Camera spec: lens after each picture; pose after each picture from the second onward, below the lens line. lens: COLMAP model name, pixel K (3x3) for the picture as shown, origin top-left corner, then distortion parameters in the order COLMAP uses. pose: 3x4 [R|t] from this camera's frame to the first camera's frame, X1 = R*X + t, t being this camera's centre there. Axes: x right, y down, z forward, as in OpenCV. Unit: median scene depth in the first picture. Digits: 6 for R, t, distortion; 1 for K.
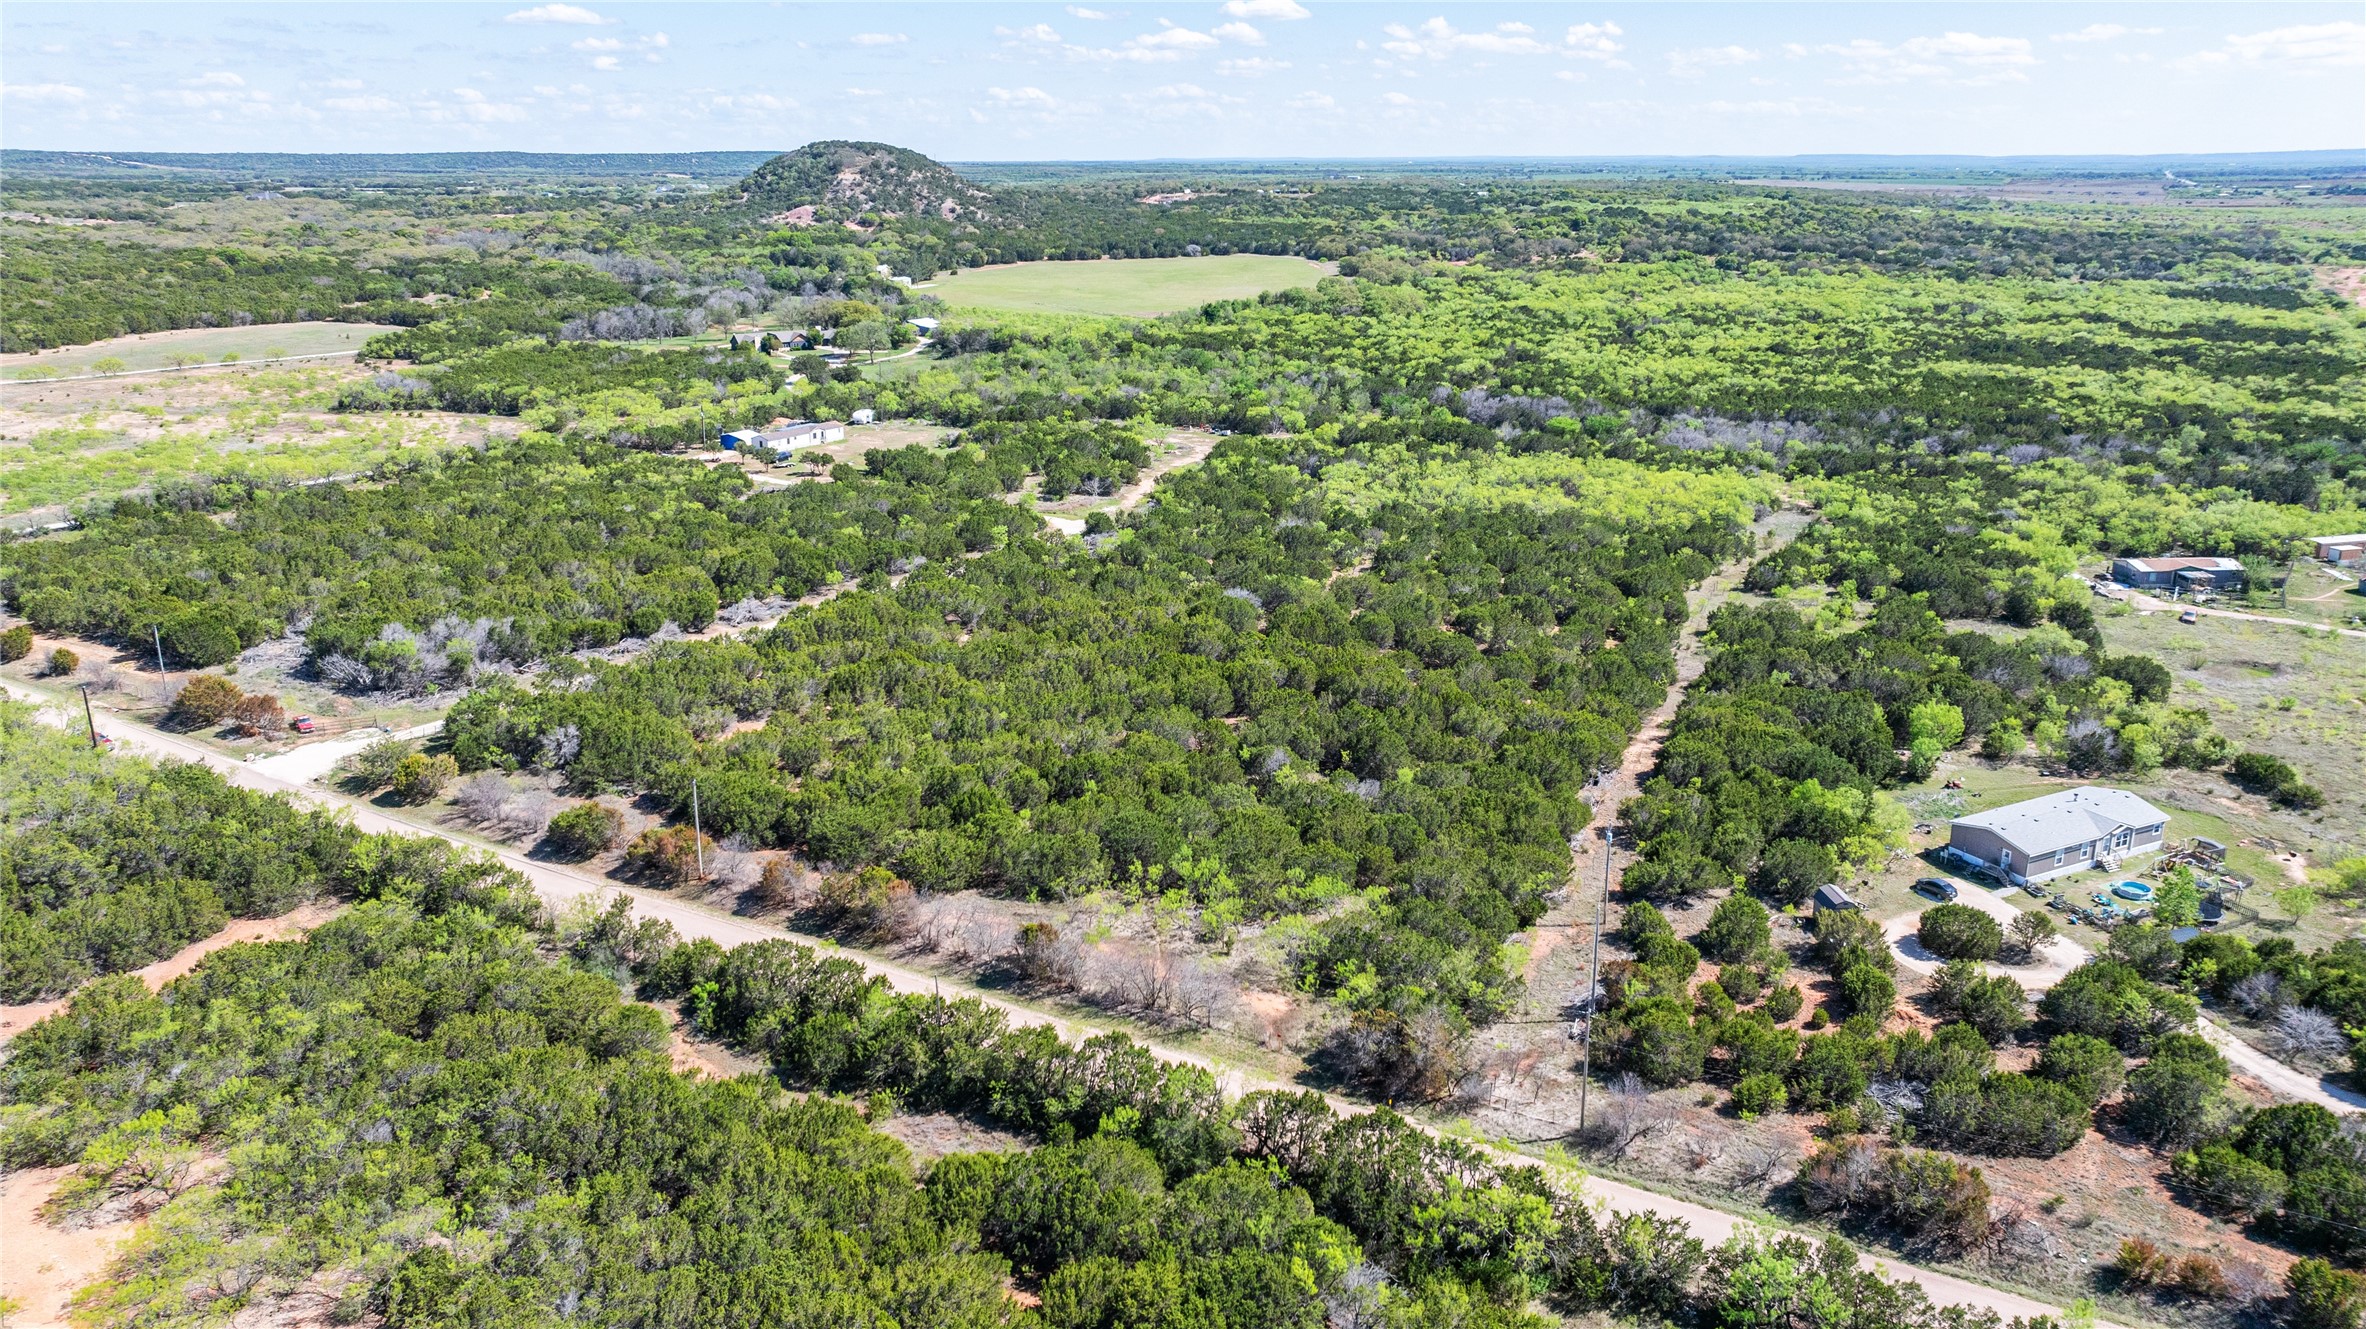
lens RADIAL K [[1646.5, 0, 1183.0], [0, 1646.5, 664.5], [0, 0, 1]] dist [-0.019518, 0.000277]
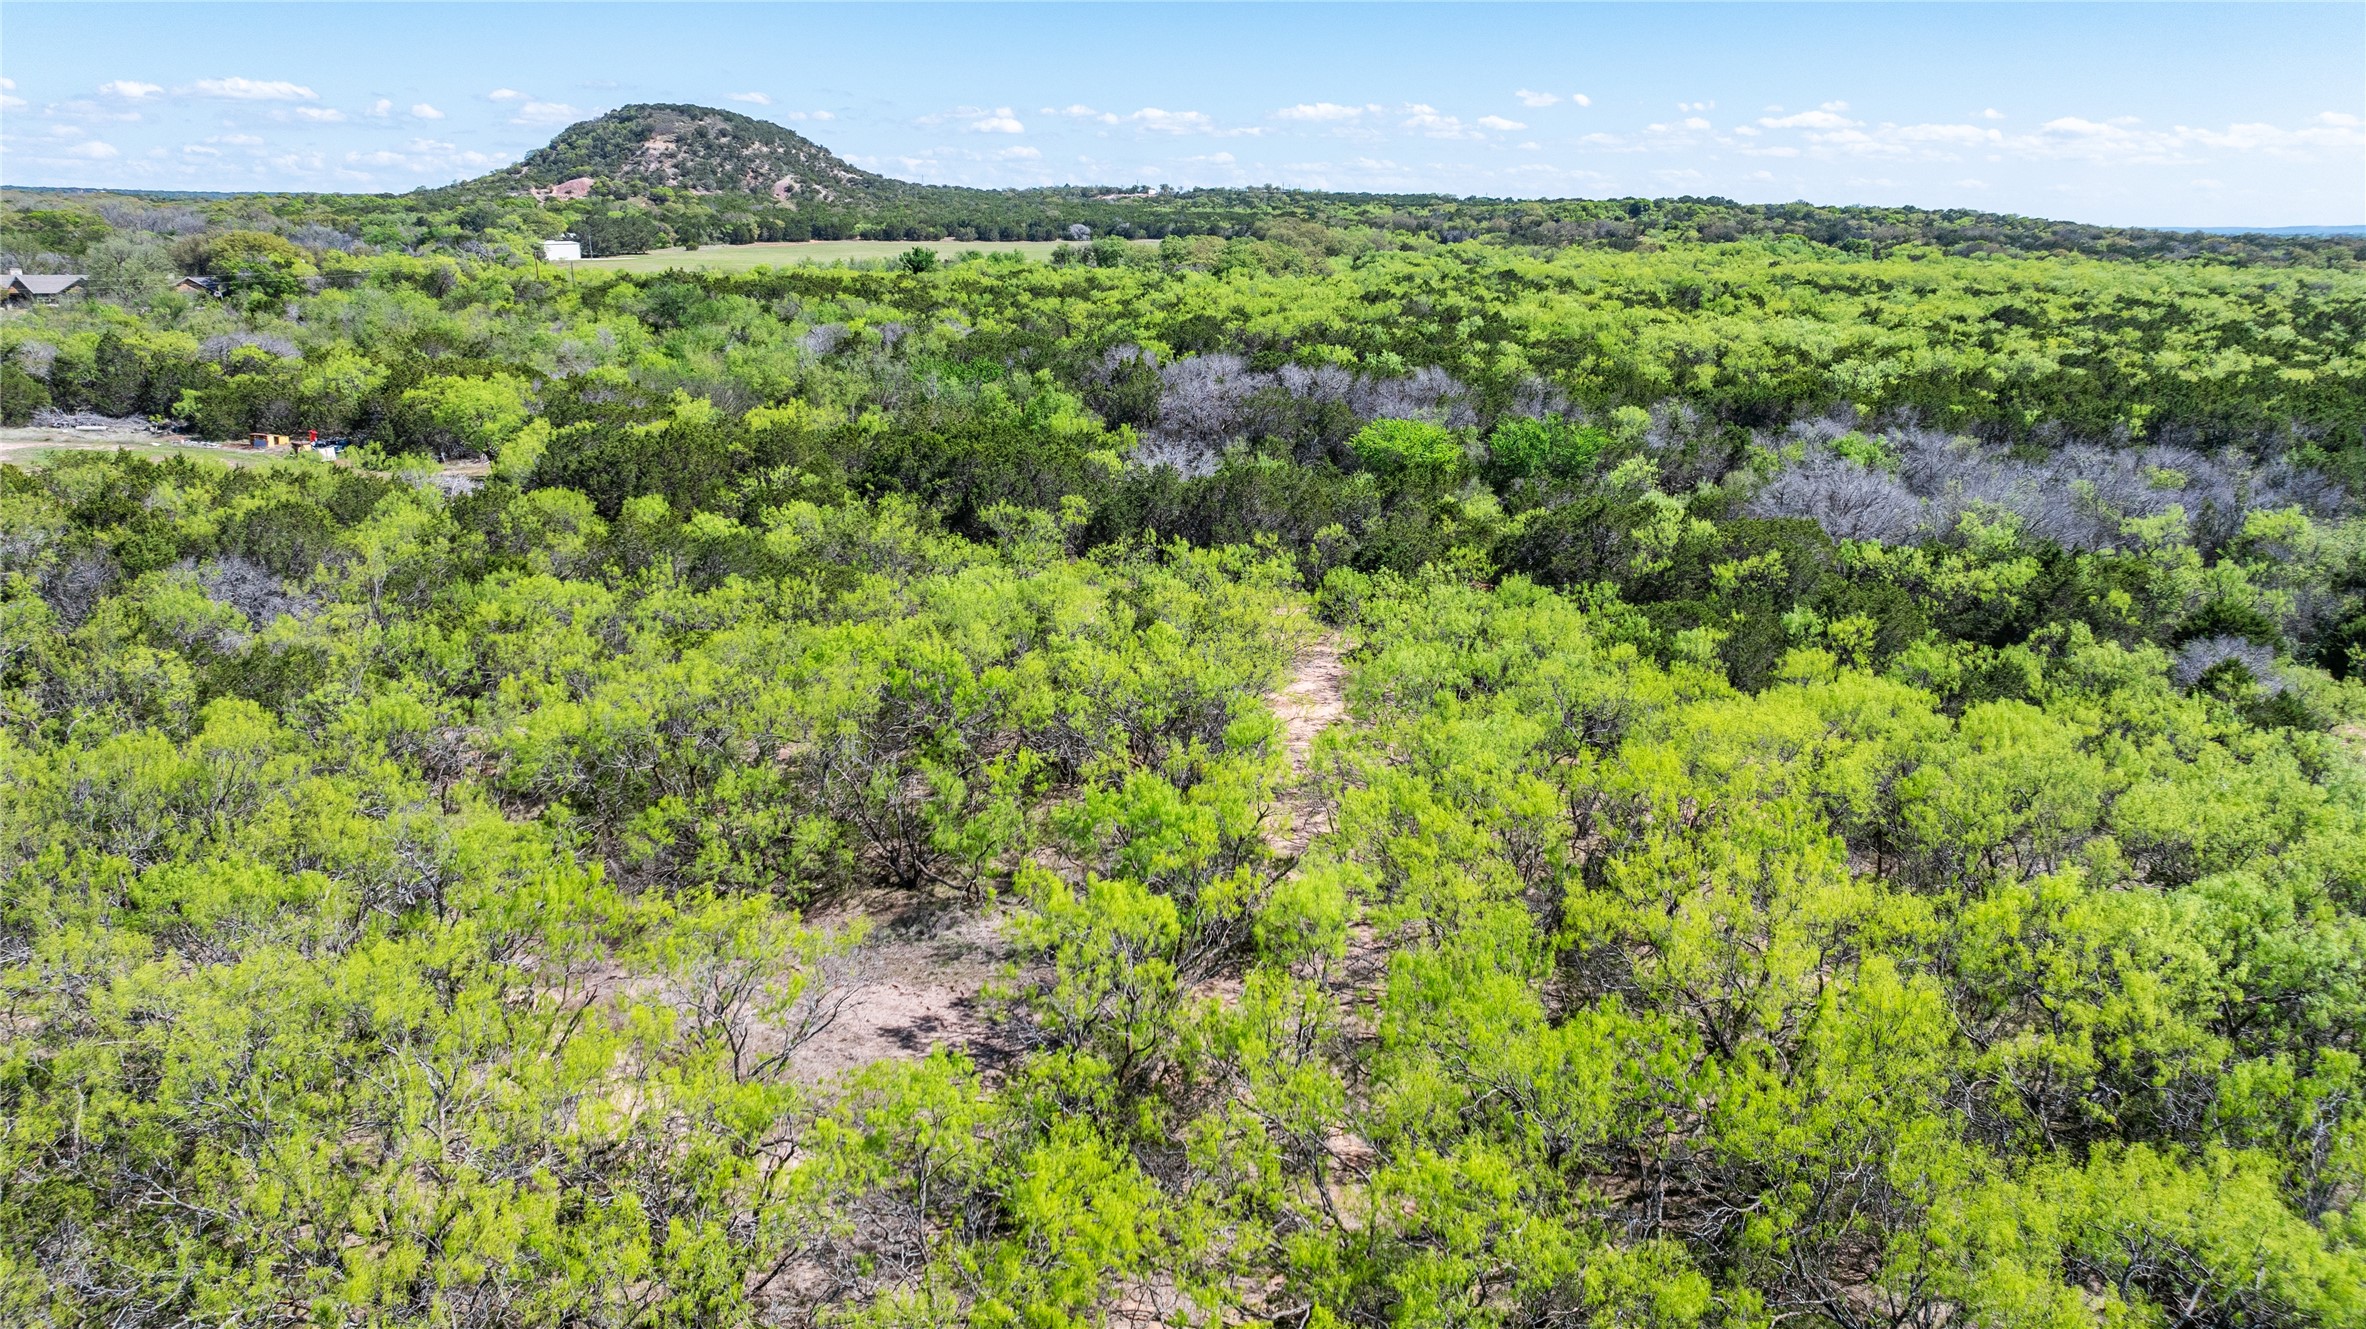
lens RADIAL K [[1685.3, 0, 1174.6], [0, 1685.3, 665.8], [0, 0, 1]] dist [-0.019887, 0.002095]
pose [[0.998547, 0.022580, -0.048928, 0.110326], [-0.024573, 0.998877, -0.040516, -0.050355], [0.047958, 0.041659, 0.997980, 0.376806]]
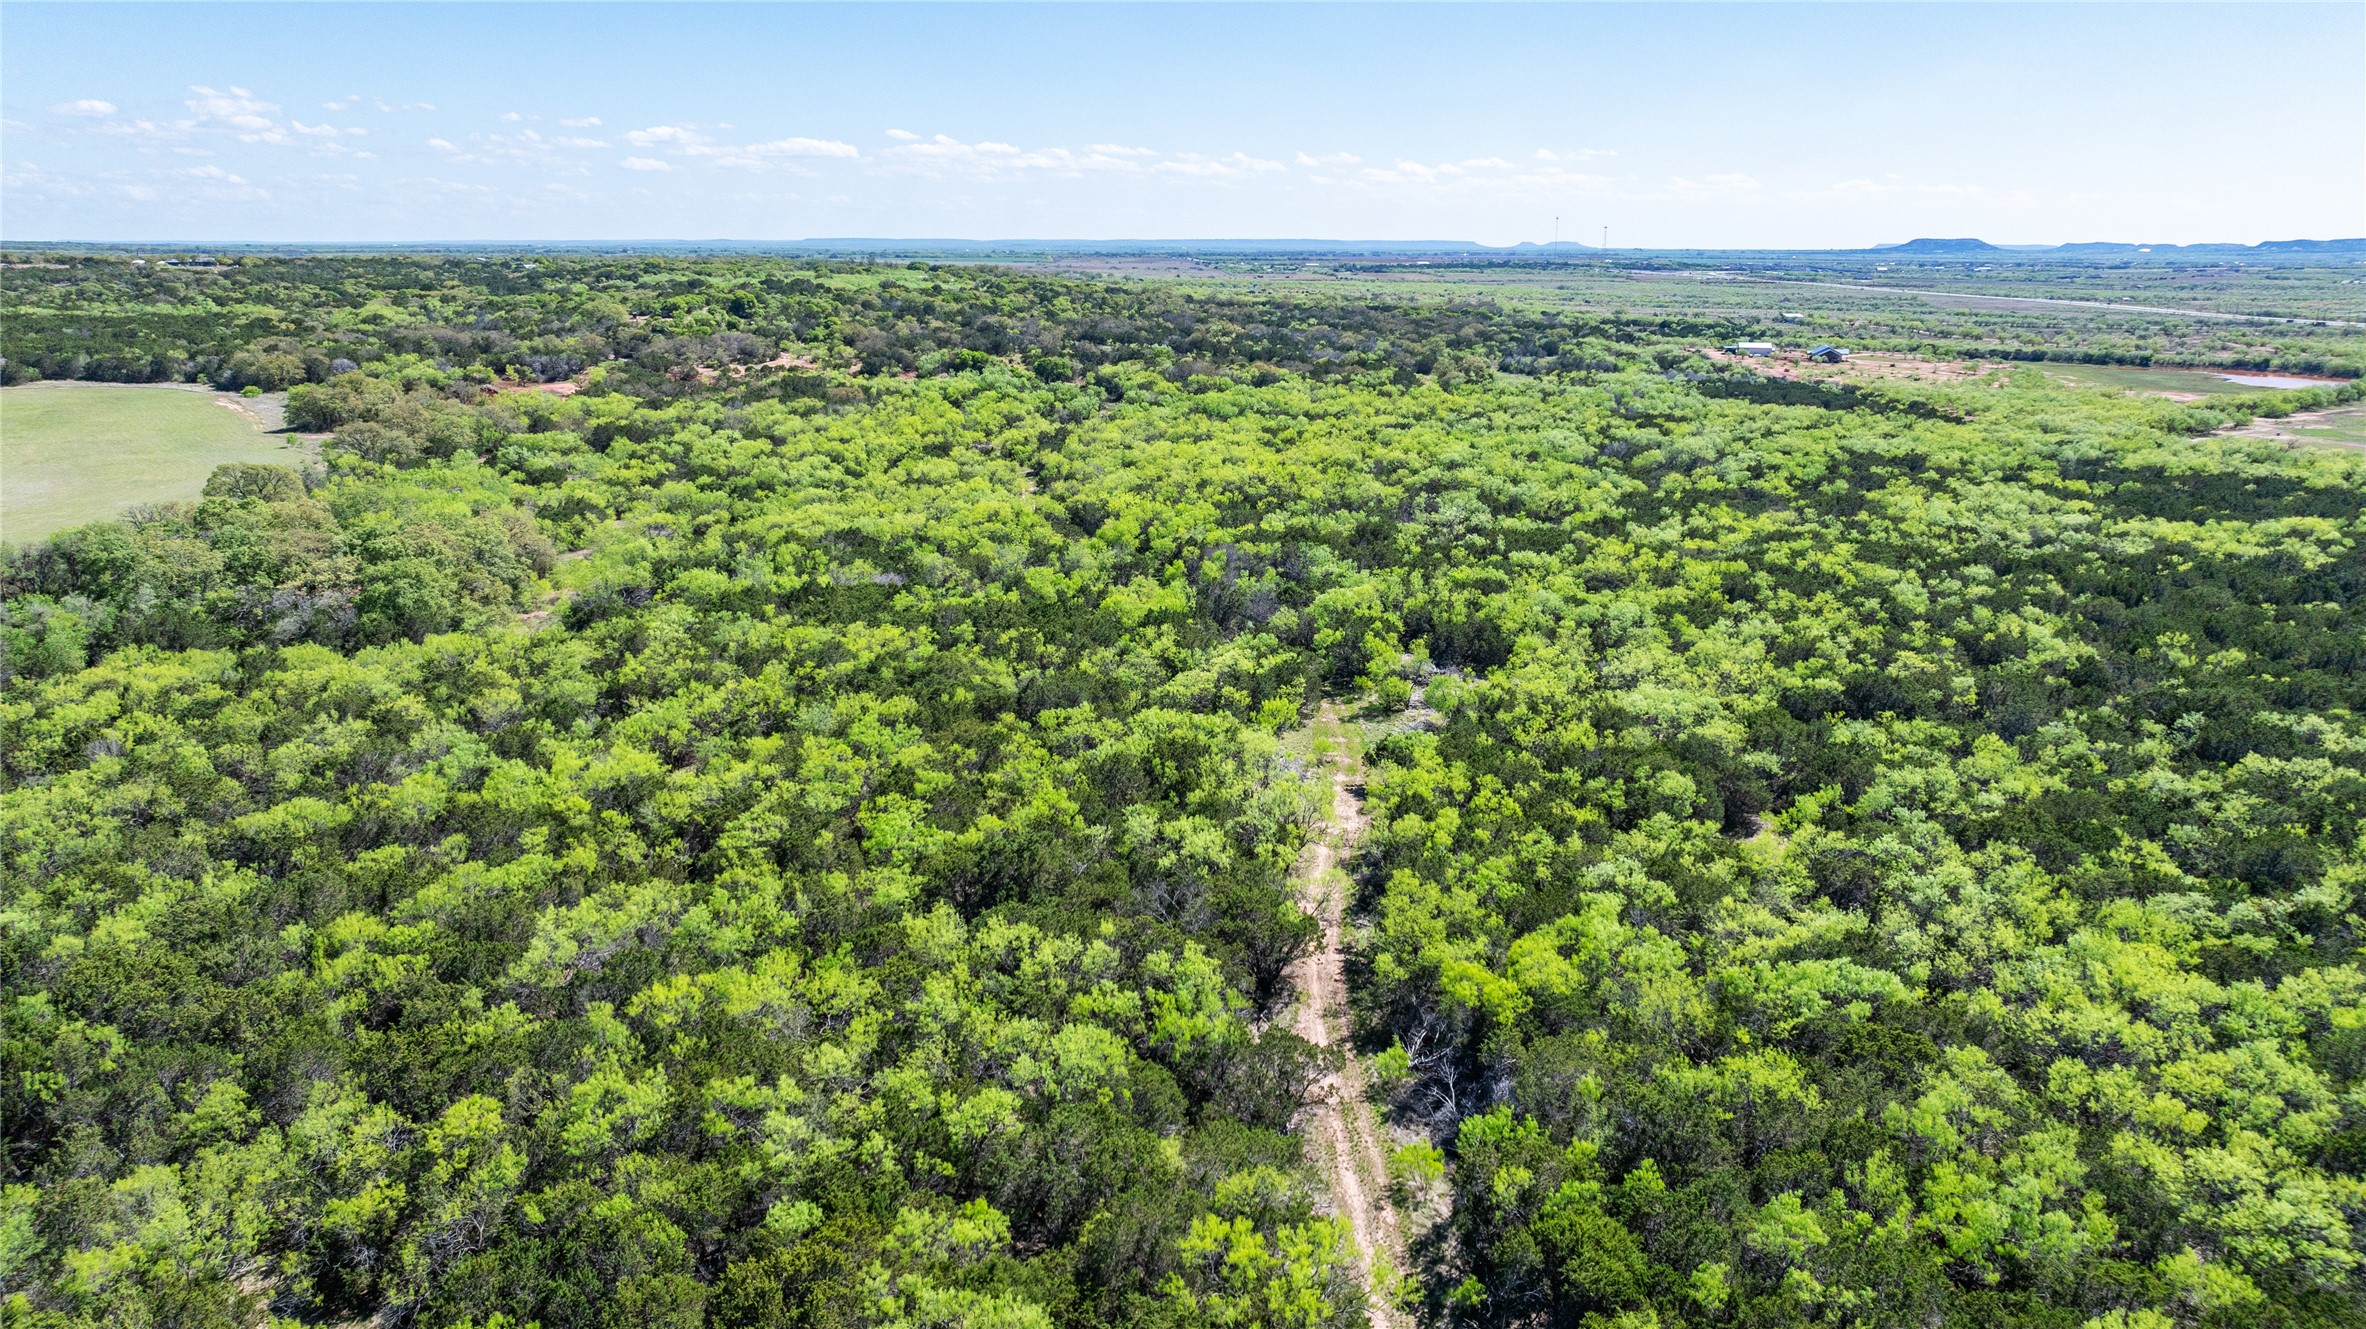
lens RADIAL K [[1687.8, 0, 1186.7], [0, 1687.8, 600.5], [0, 0, 1]] dist [-0.019984, 0.004773]
pose [[0.844950, -0.104450, 0.524547, 0.066797], [0.151042, 0.987425, -0.046681, -0.154950], [-0.513075, 0.118672, 0.850101, 0.577360]]
